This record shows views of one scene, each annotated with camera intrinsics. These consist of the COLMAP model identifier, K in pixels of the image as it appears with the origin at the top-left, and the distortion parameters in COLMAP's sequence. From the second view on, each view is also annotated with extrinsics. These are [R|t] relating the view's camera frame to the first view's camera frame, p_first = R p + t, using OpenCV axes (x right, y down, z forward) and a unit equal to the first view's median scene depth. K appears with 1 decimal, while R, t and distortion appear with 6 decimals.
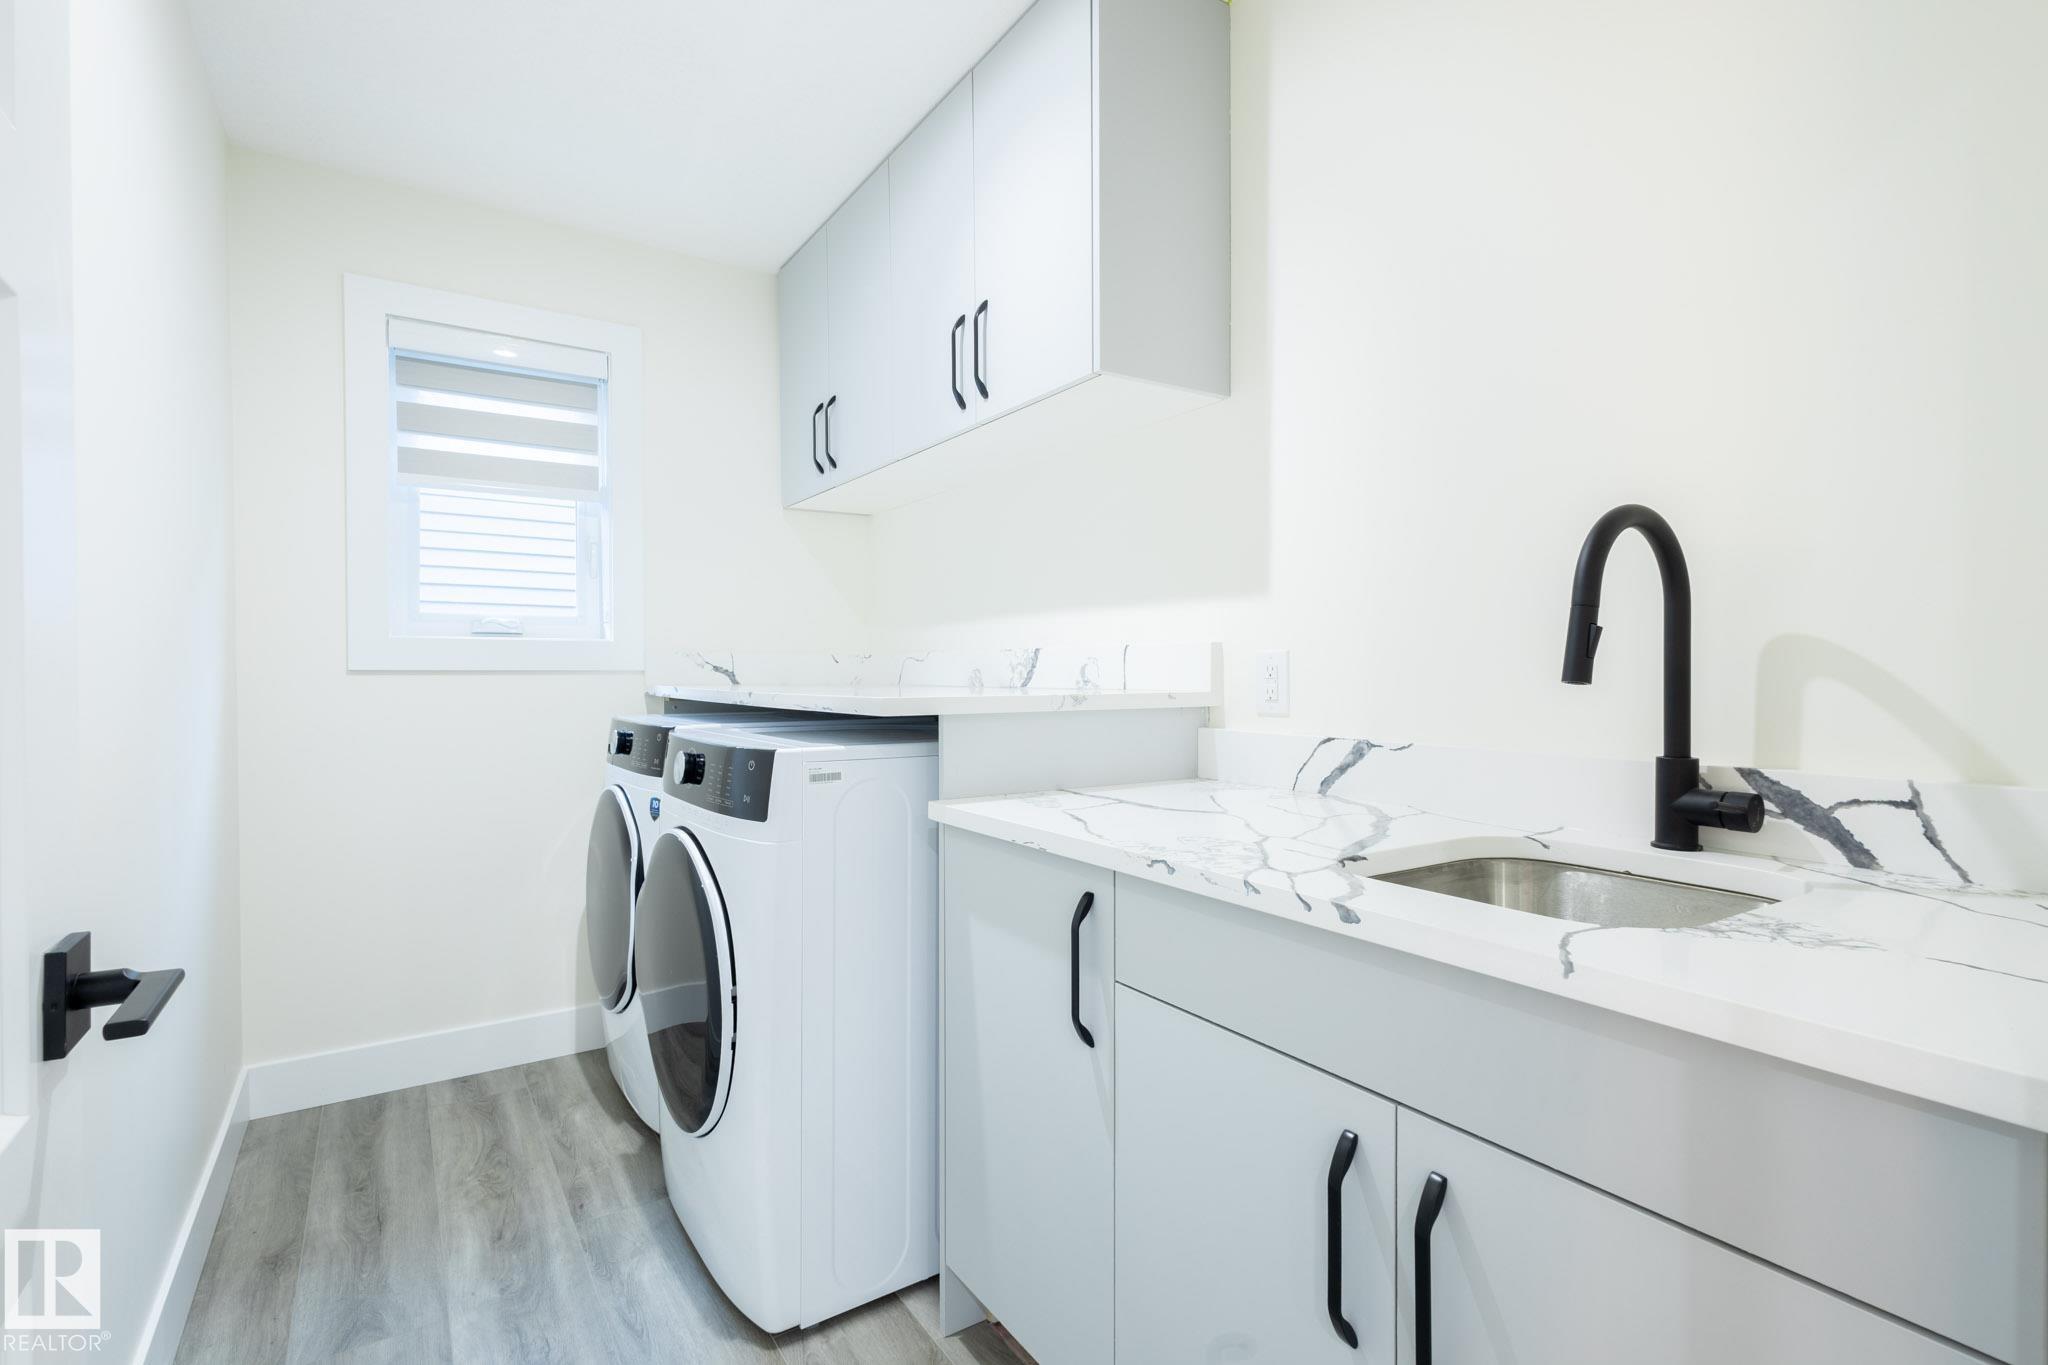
lens RADIAL K [[947.0, 0, 1020.5], [0, 947.0, 685.6], [0, 0, 1]] dist [0.016982, -0.002605]
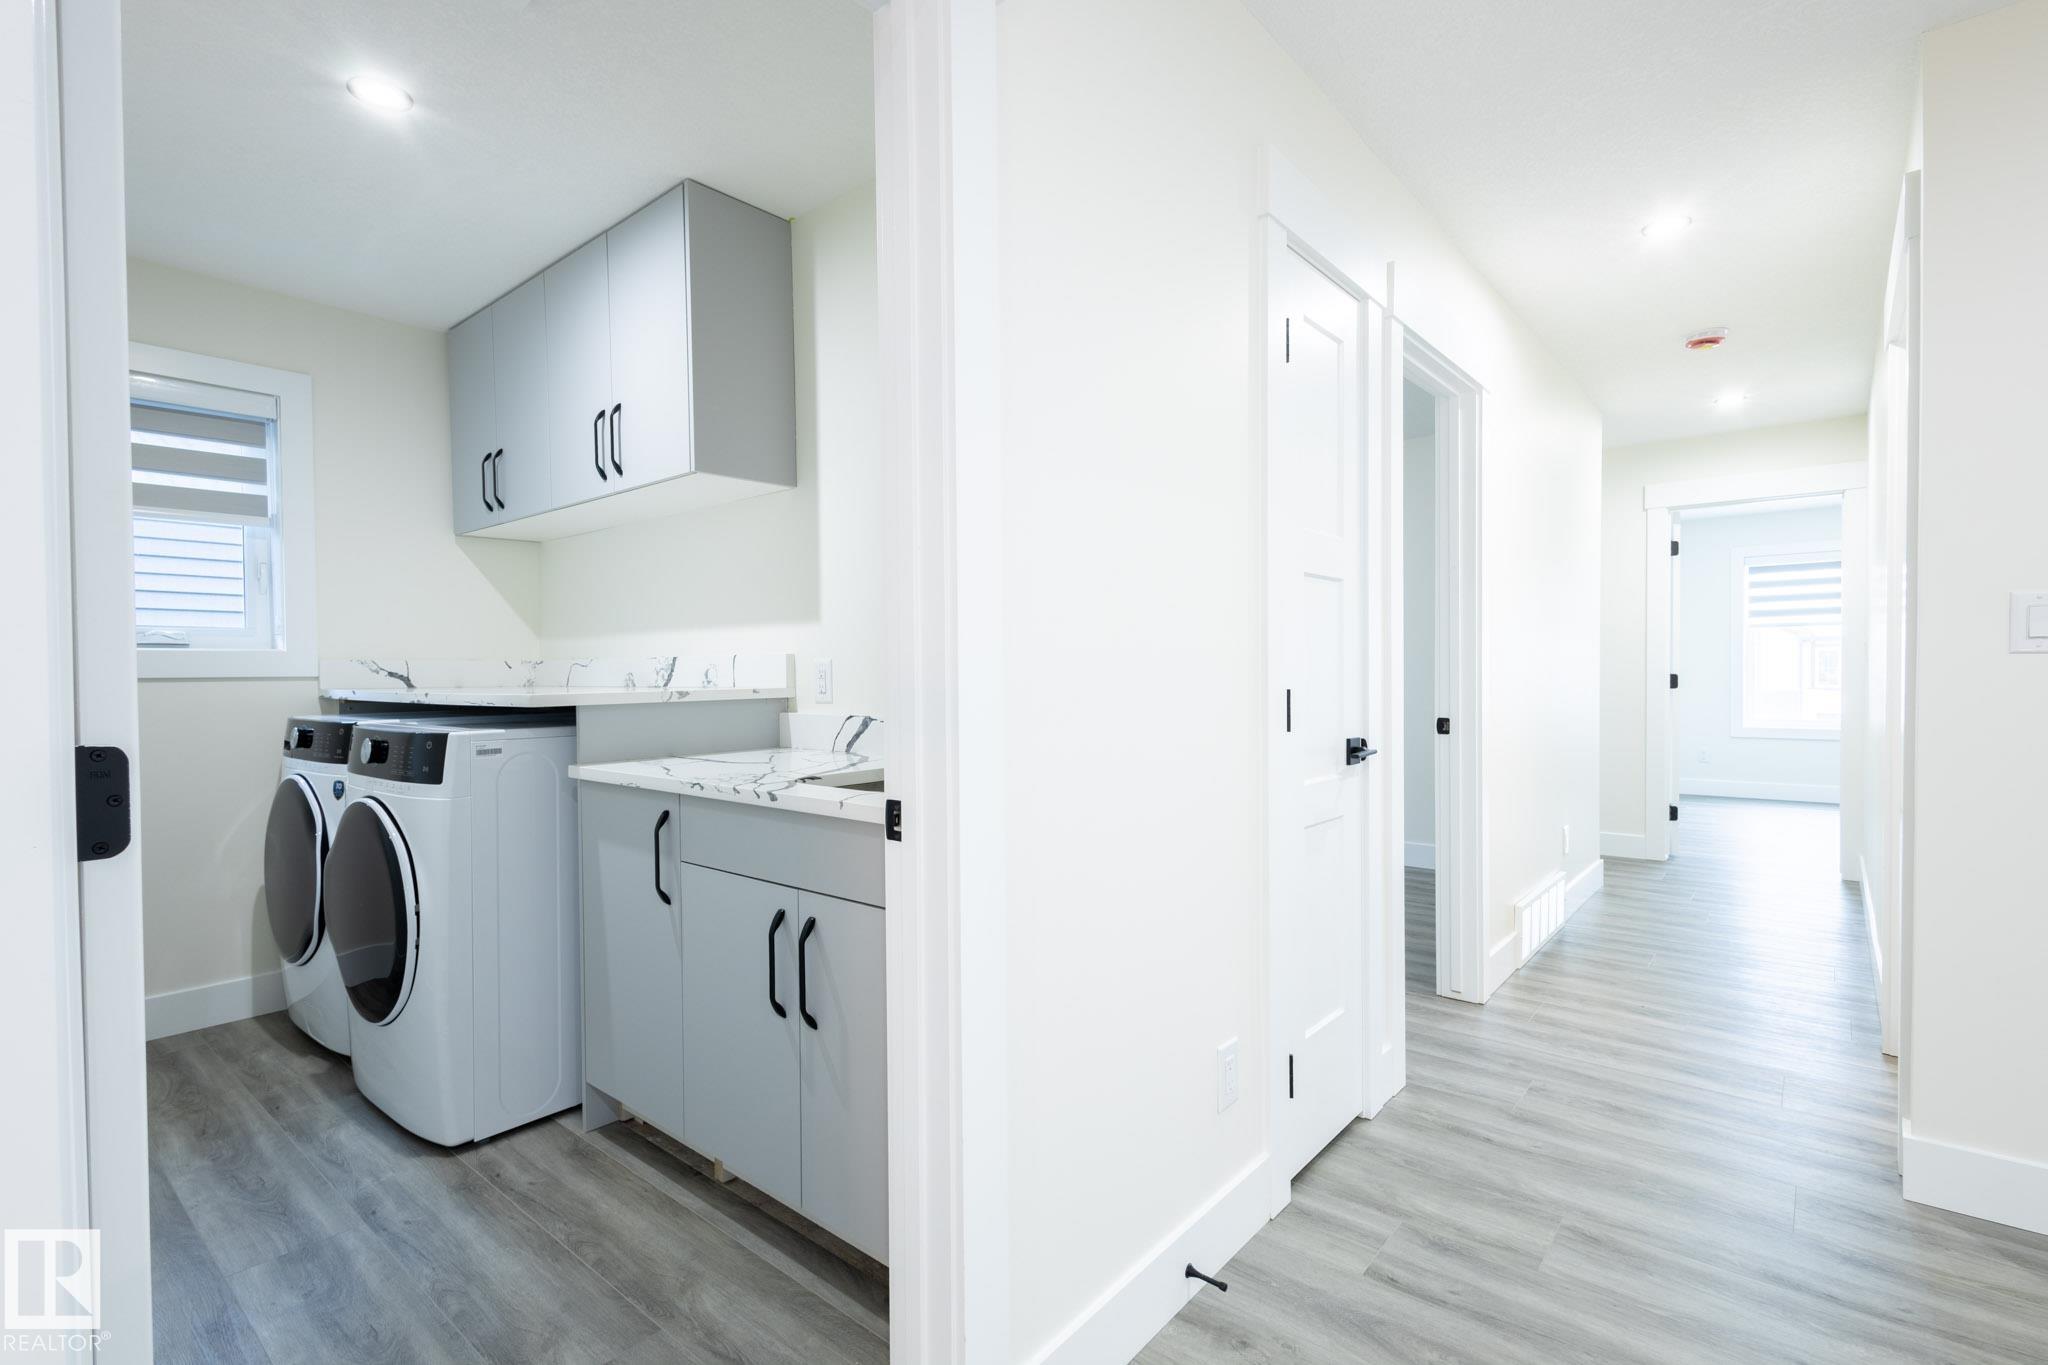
lens RADIAL K [[947.0, 0, 1020.5], [0, 947.0, 685.6], [0, 0, 1]] dist [0.016982, -0.002605]
pose [[0.960074, -0.013447, 0.279423, 0.126368], [0.013104, 0.999909, 0.003094, 0.003186], [-0.279439, 0.000691, 0.960163, -0.462302]]
